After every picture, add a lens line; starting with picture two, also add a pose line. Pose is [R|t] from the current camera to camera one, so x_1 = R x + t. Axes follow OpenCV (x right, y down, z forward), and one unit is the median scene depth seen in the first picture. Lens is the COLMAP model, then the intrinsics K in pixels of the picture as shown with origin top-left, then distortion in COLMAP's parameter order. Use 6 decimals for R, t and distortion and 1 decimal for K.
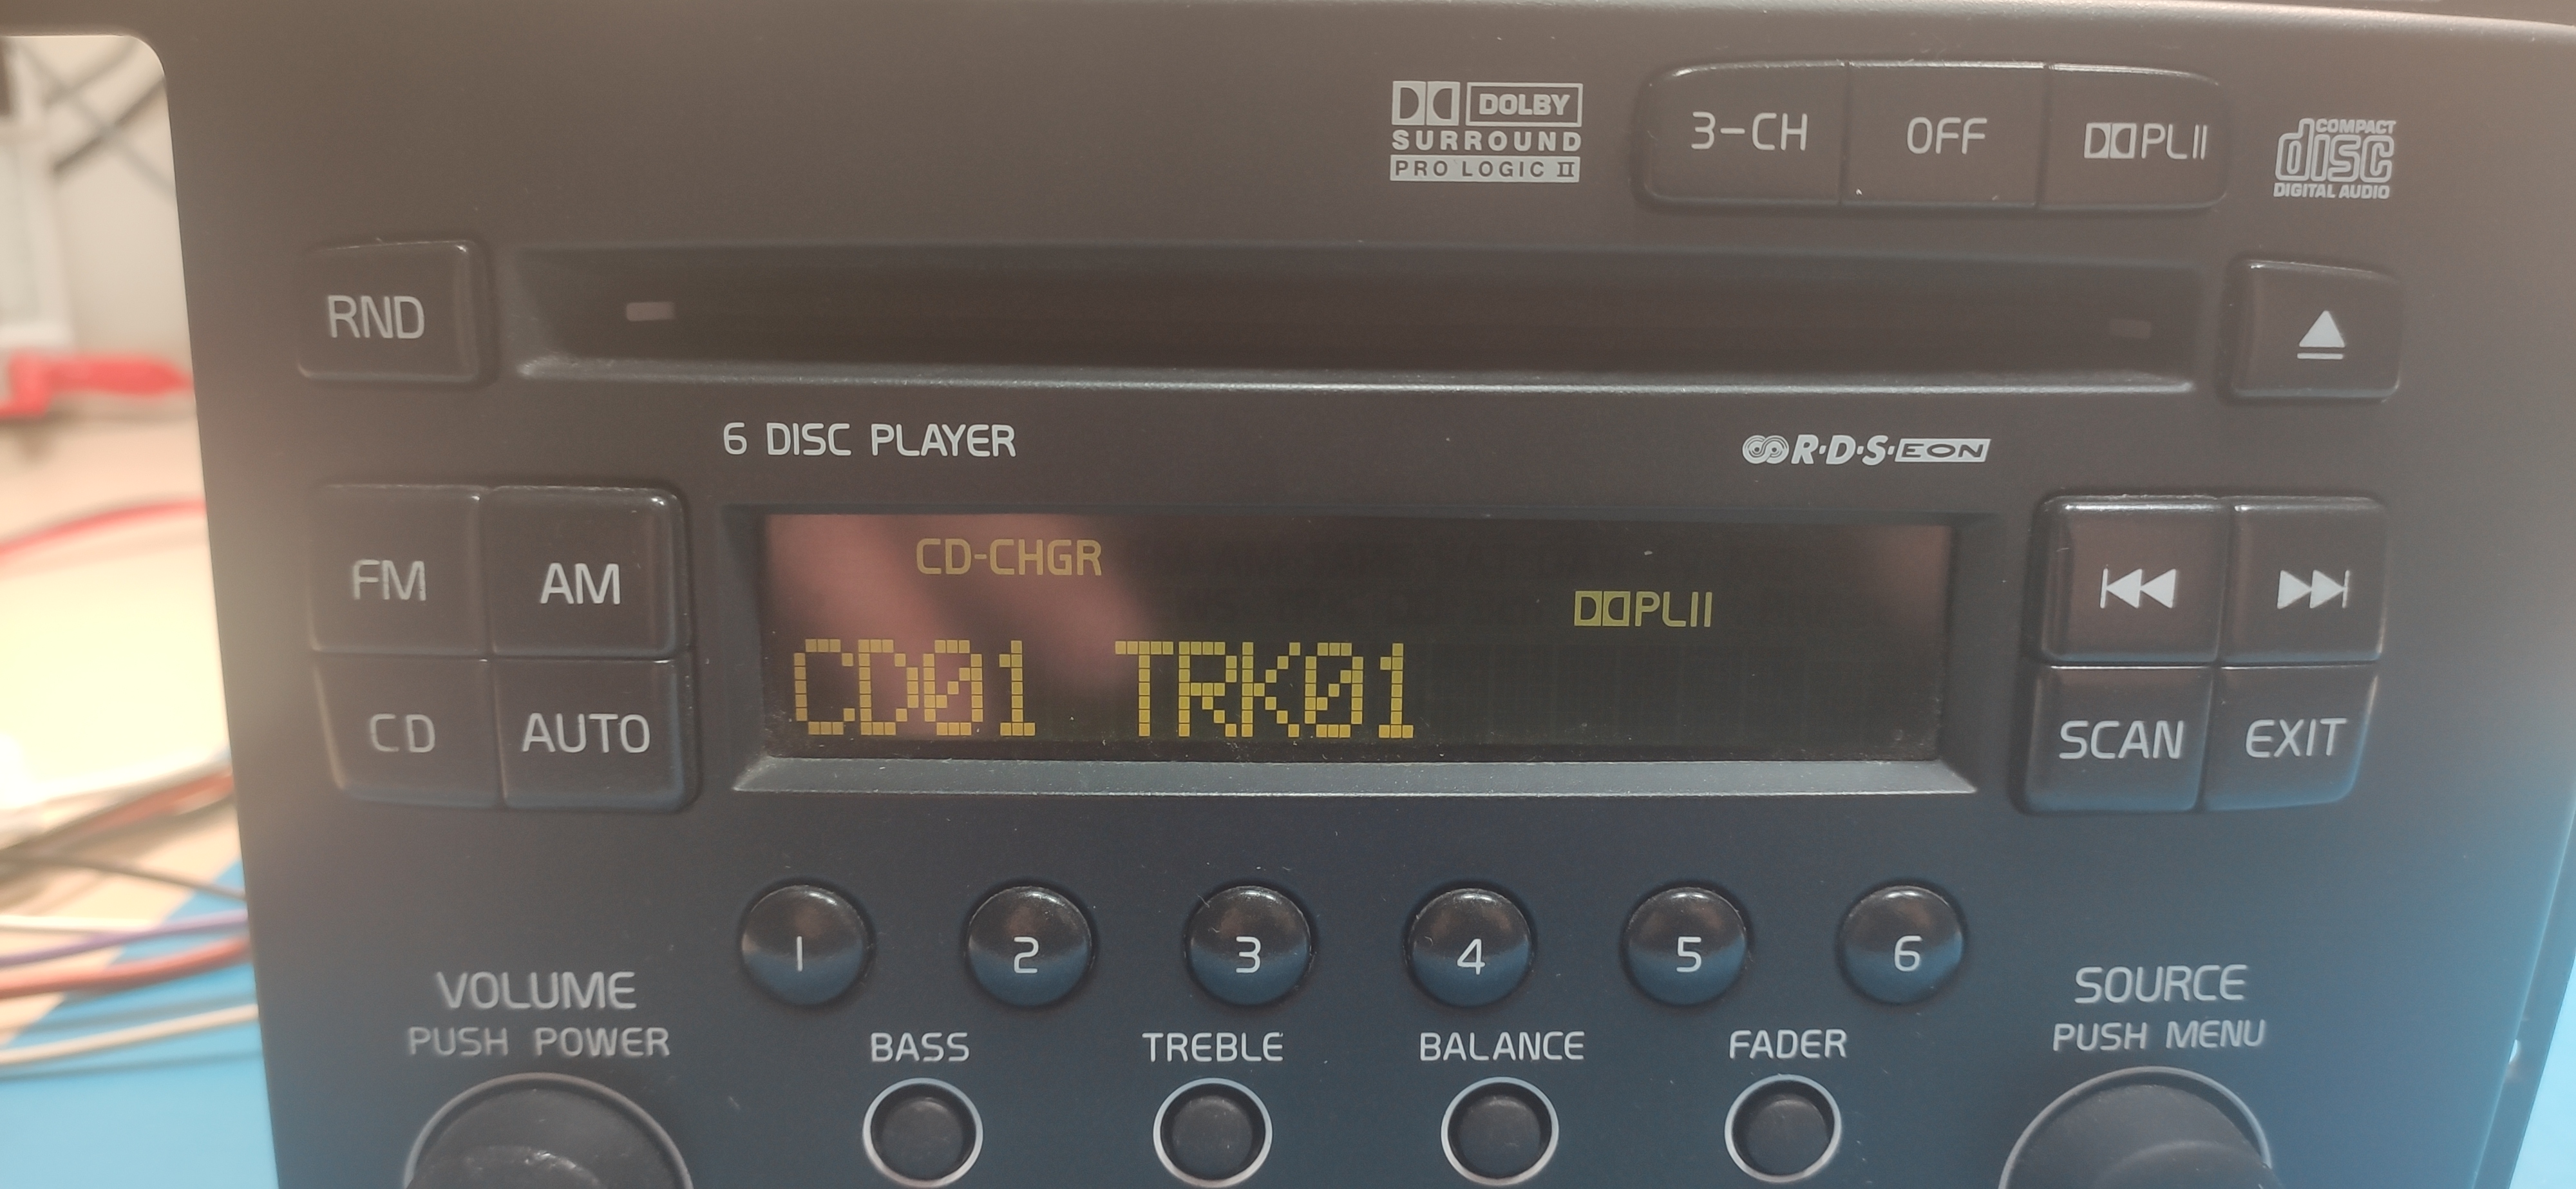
lens RADIAL K [[2003.7, 0, 1302.1], [0, 2003.7, 595.4], [0, 0, 1]] dist [0.069568, -0.182698]
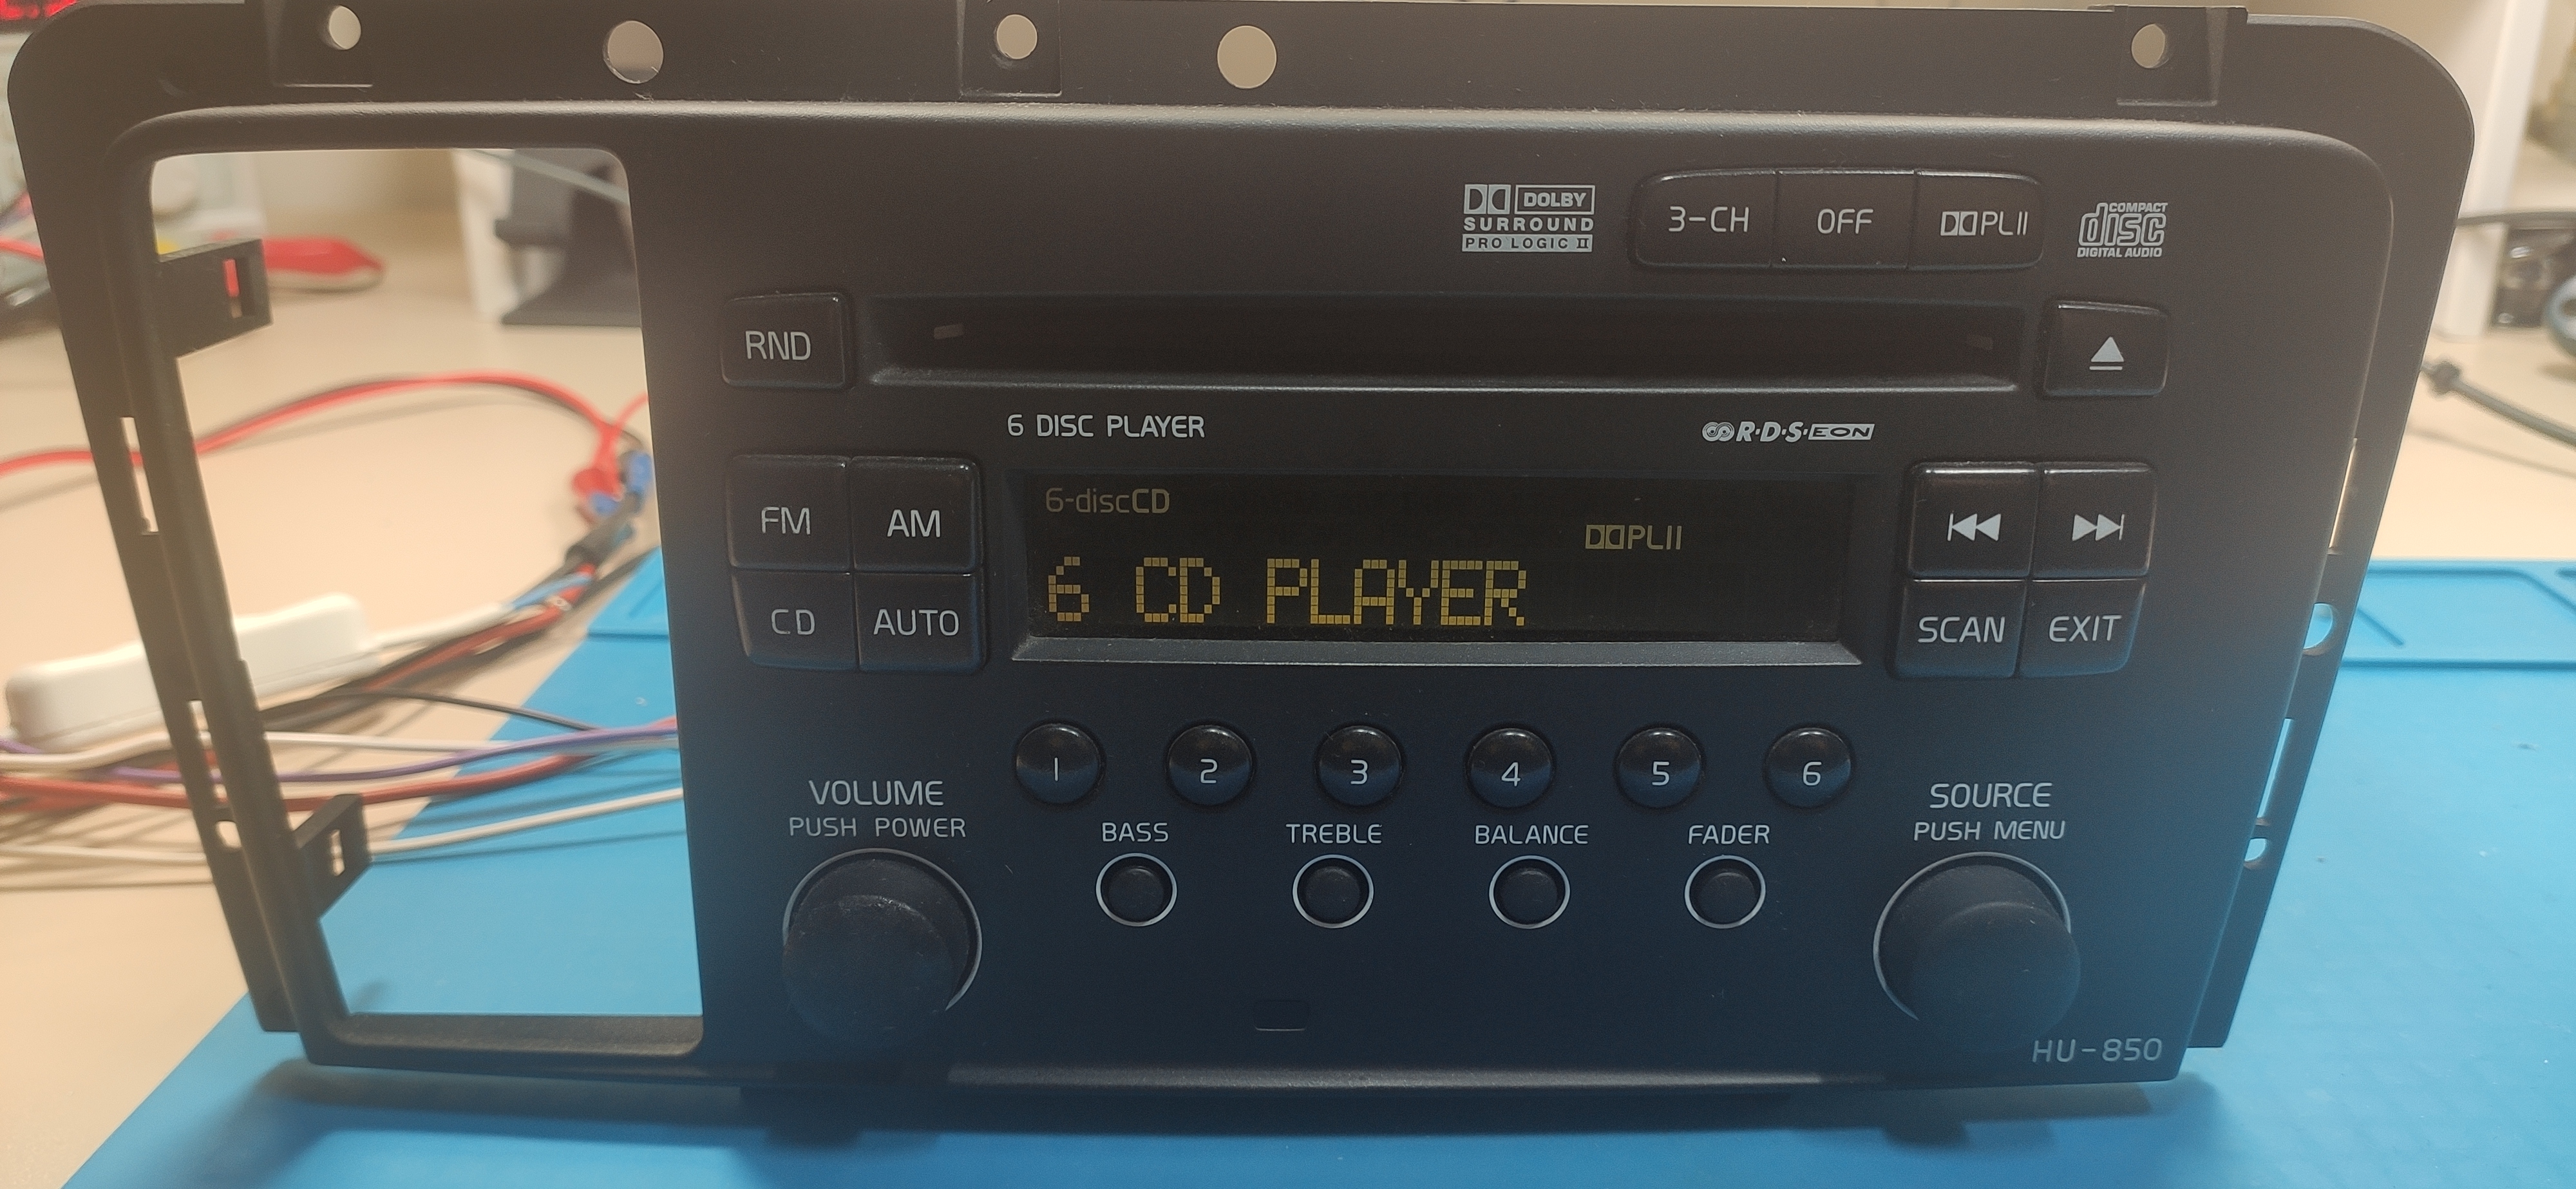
lens RADIAL K [[1974.0, 0, 1301.5], [0, 1974.0, 599.0], [0, 0, 1]] dist [0.086812, -0.190710]
pose [[0.999773, 0.003407, -0.021051, -0.040323], [-0.001402, 0.995522, 0.094524, -0.086961], [0.021278, -0.094473, 0.995300, -0.444369]]
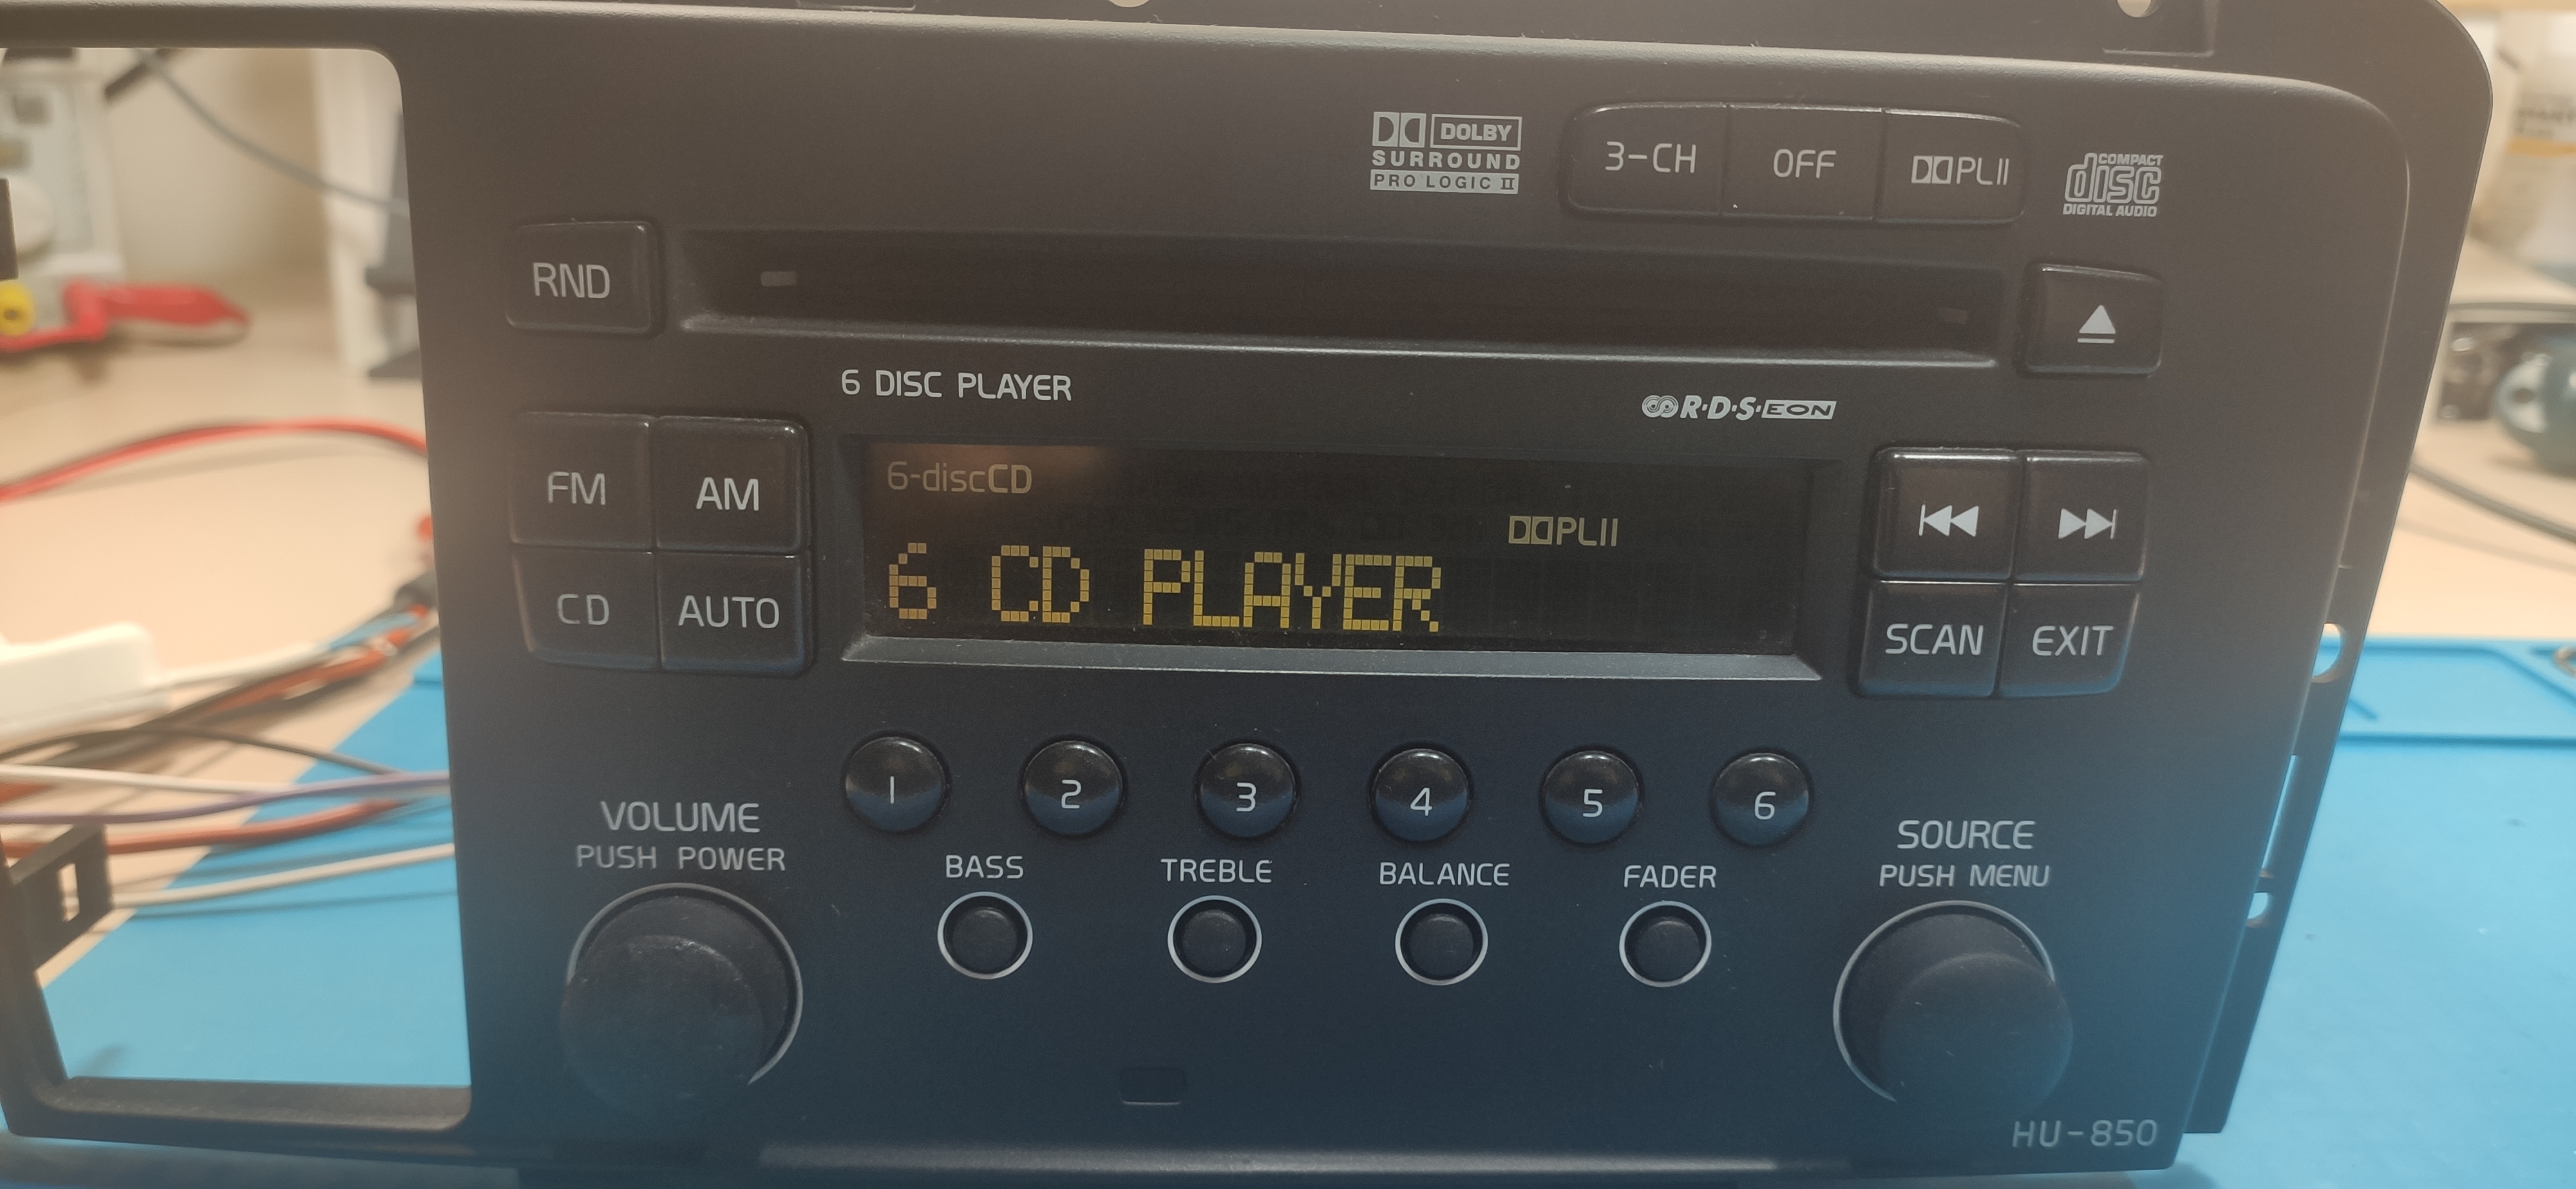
lens RADIAL K [[1979.8, 0, 1299.5], [0, 1979.8, 596.1], [0, 0, 1]] dist [0.079391, -0.180085]
pose [[0.999731, 0.017976, 0.014639, -0.014212], [-0.018413, 0.999370, 0.030332, 0.013617], [-0.014084, -0.030594, 0.999433, -0.257819]]
